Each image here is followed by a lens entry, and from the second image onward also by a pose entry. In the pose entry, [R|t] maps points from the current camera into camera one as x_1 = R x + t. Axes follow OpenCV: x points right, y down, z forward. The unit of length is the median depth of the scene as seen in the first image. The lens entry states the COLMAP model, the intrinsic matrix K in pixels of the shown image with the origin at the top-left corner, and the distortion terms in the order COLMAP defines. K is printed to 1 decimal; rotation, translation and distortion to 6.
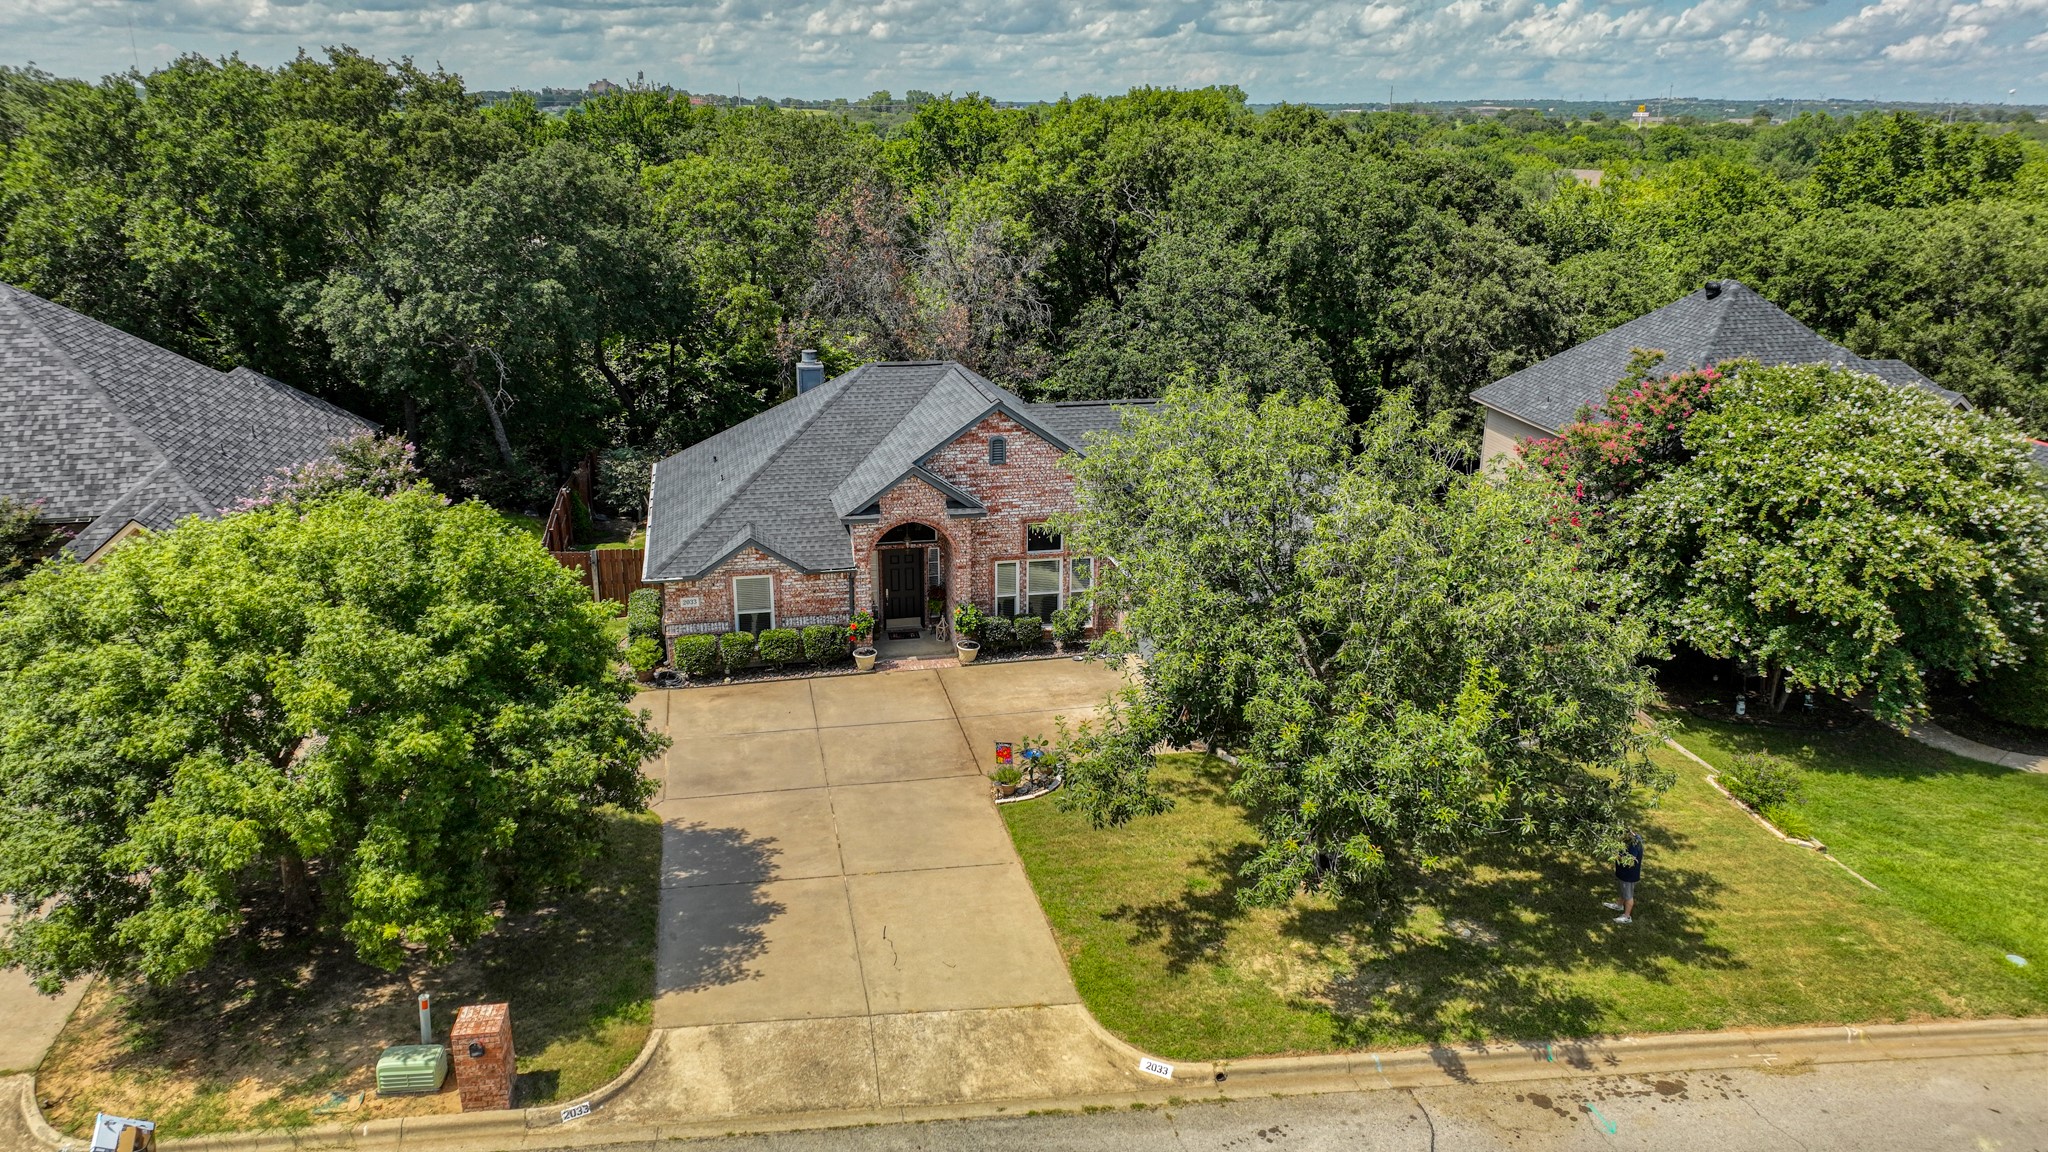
lens RADIAL K [[1469.0, 0, 1018.2], [0, 1469.0, 531.9], [0, 0, 1]] dist [-0.001818, 0.000196]
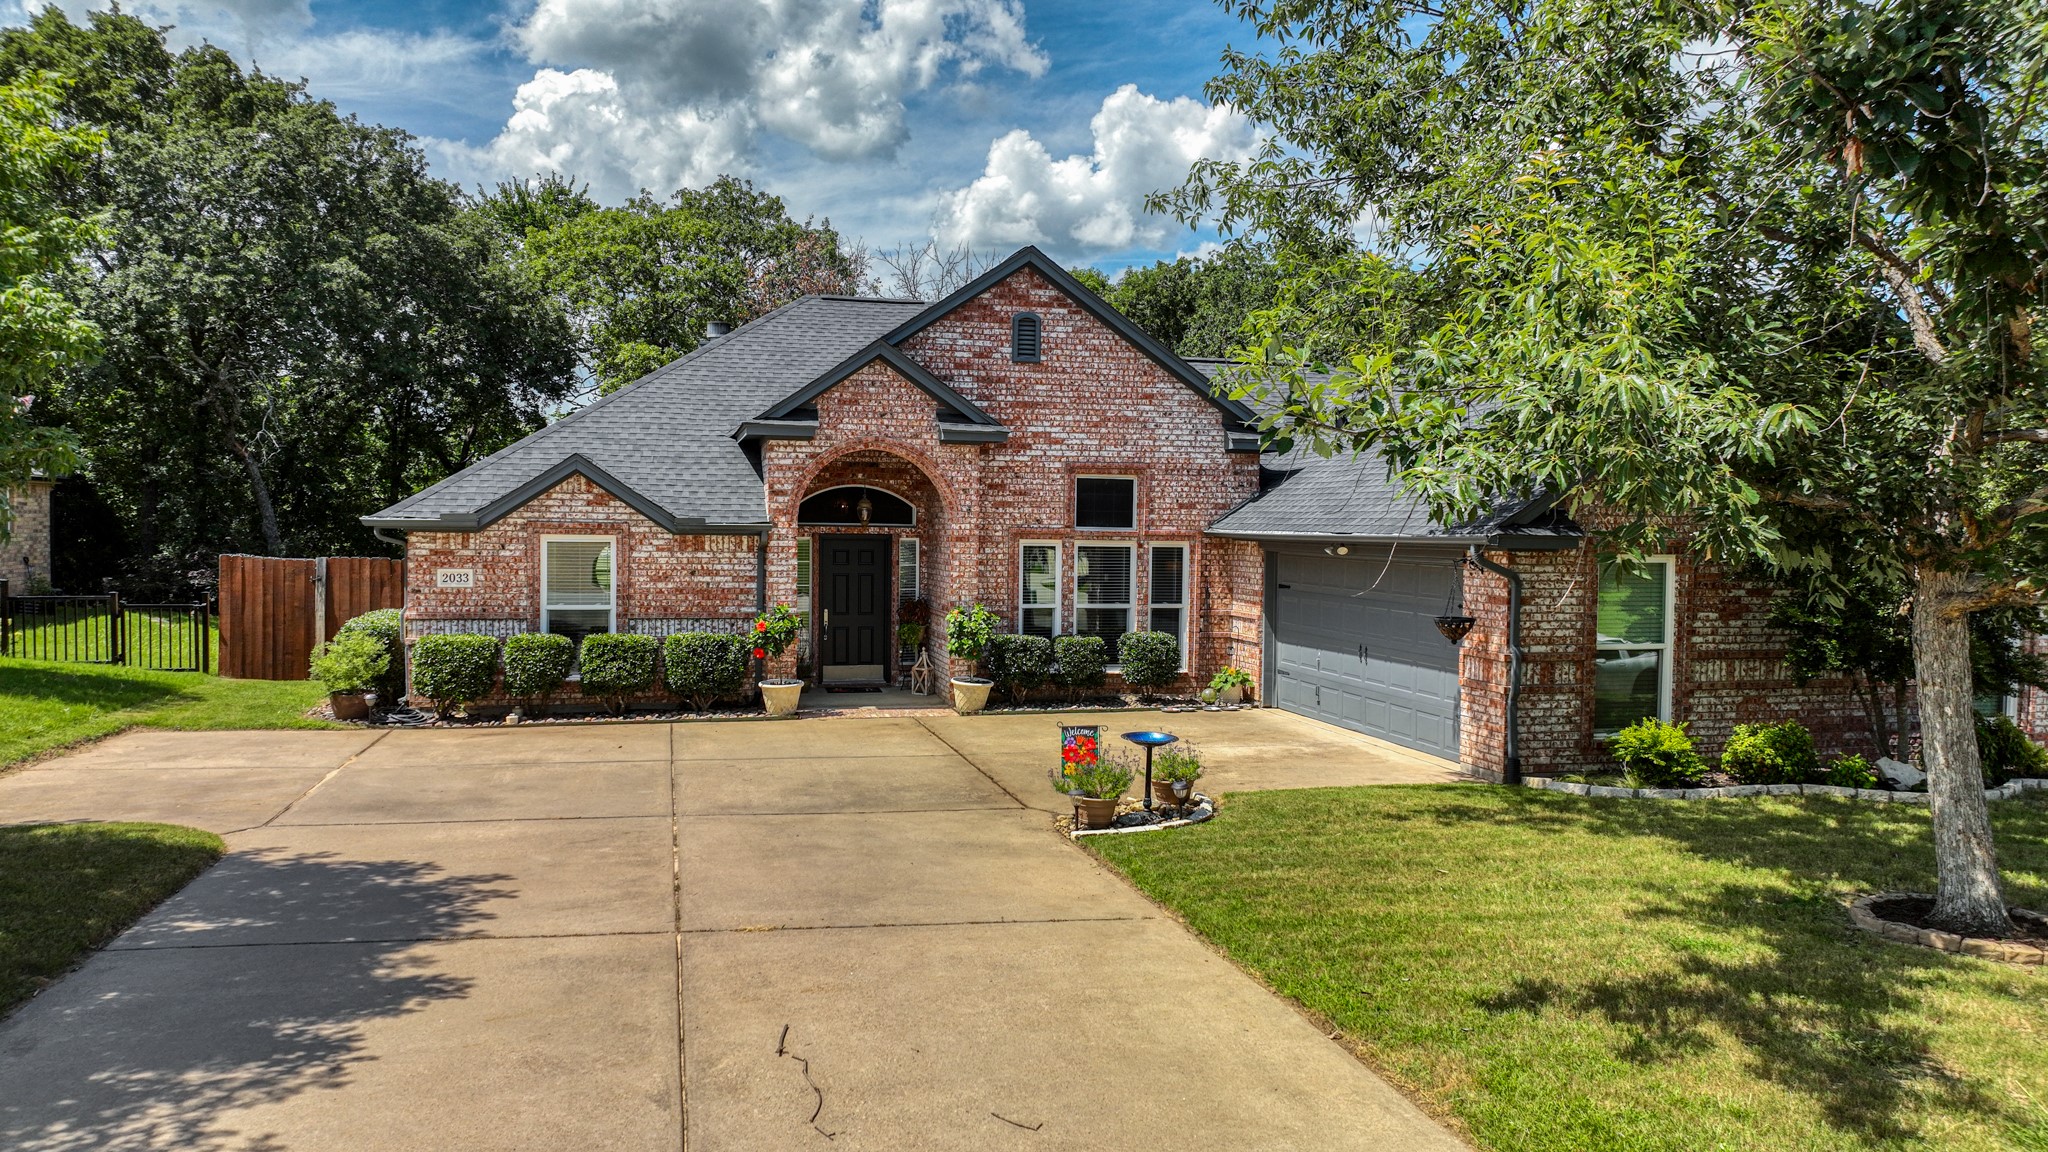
lens RADIAL K [[1469.0, 0, 1018.2], [0, 1469.0, 531.9], [0, 0, 1]] dist [-0.001818, 0.000196]
pose [[0.999342, 0.007009, 0.035583, -0.037462], [0.002602, 0.964769, -0.263086, 0.170992], [-0.036174, 0.263006, 0.964116, 0.467010]]
